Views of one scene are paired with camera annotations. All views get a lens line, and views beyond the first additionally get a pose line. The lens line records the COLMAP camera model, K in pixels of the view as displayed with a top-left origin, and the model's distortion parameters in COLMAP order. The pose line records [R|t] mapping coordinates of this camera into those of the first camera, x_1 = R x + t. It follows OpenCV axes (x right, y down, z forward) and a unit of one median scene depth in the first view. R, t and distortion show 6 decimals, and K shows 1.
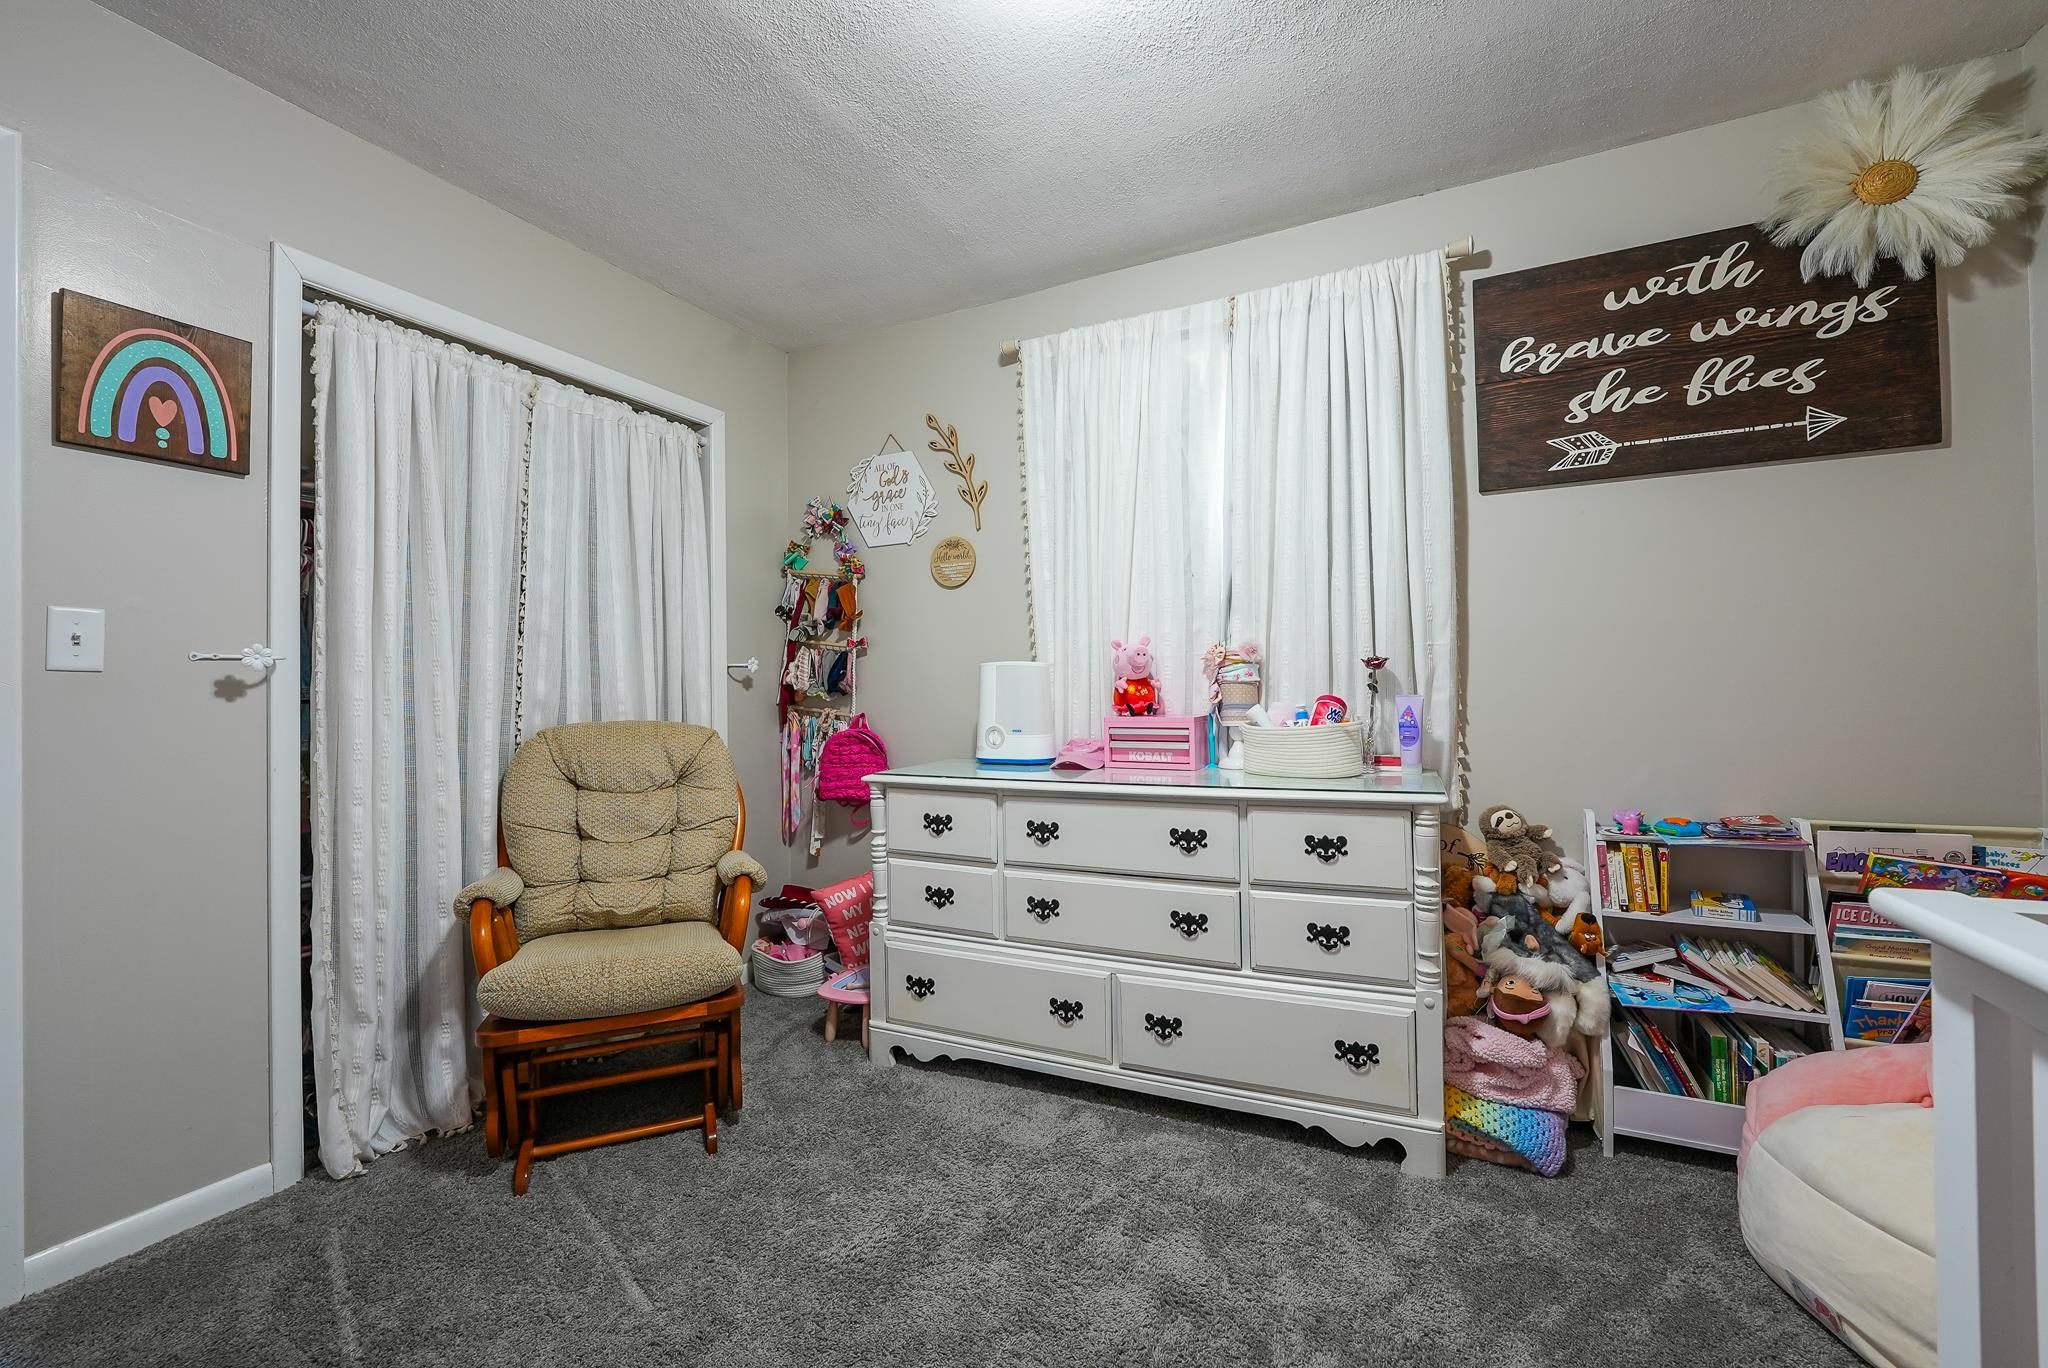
lens RADIAL K [[831.0, 0, 1019.5], [0, 831.0, 681.1], [0, 0, 1]] dist [-0.008398, -0.002005]
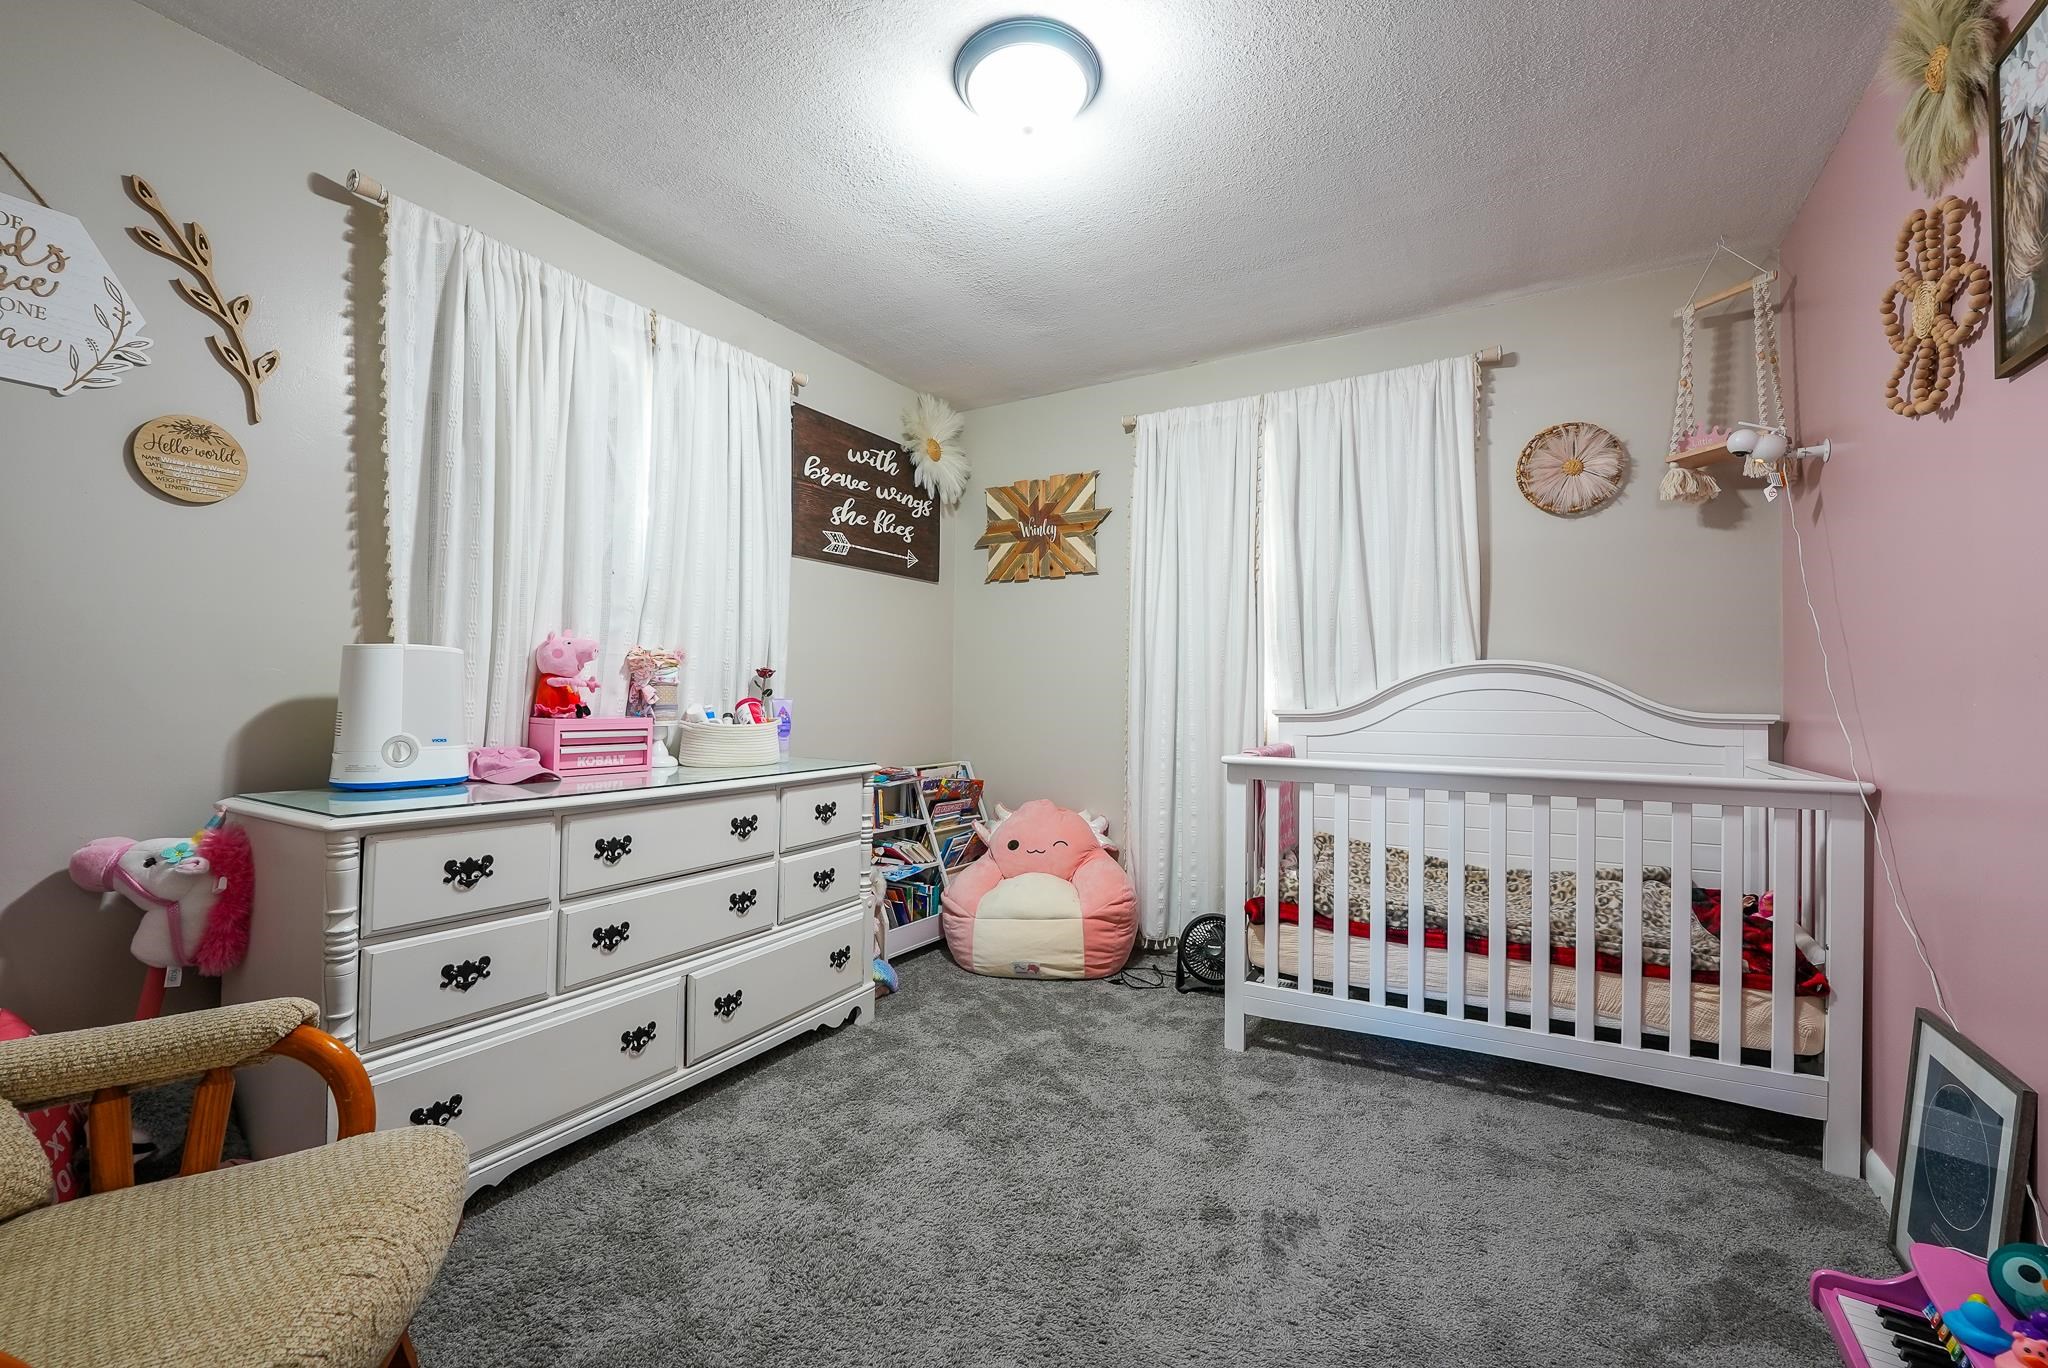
lens RADIAL K [[831.0, 0, 1021.0], [0, 831.0, 687.1], [0, 0, 1]] dist [-0.008398, -0.002005]
pose [[0.083742, 0.027064, 0.996120, -0.861982], [-0.022577, 0.999426, -0.025255, 0.024300], [-0.996232, -0.020374, 0.084305, 0.531344]]
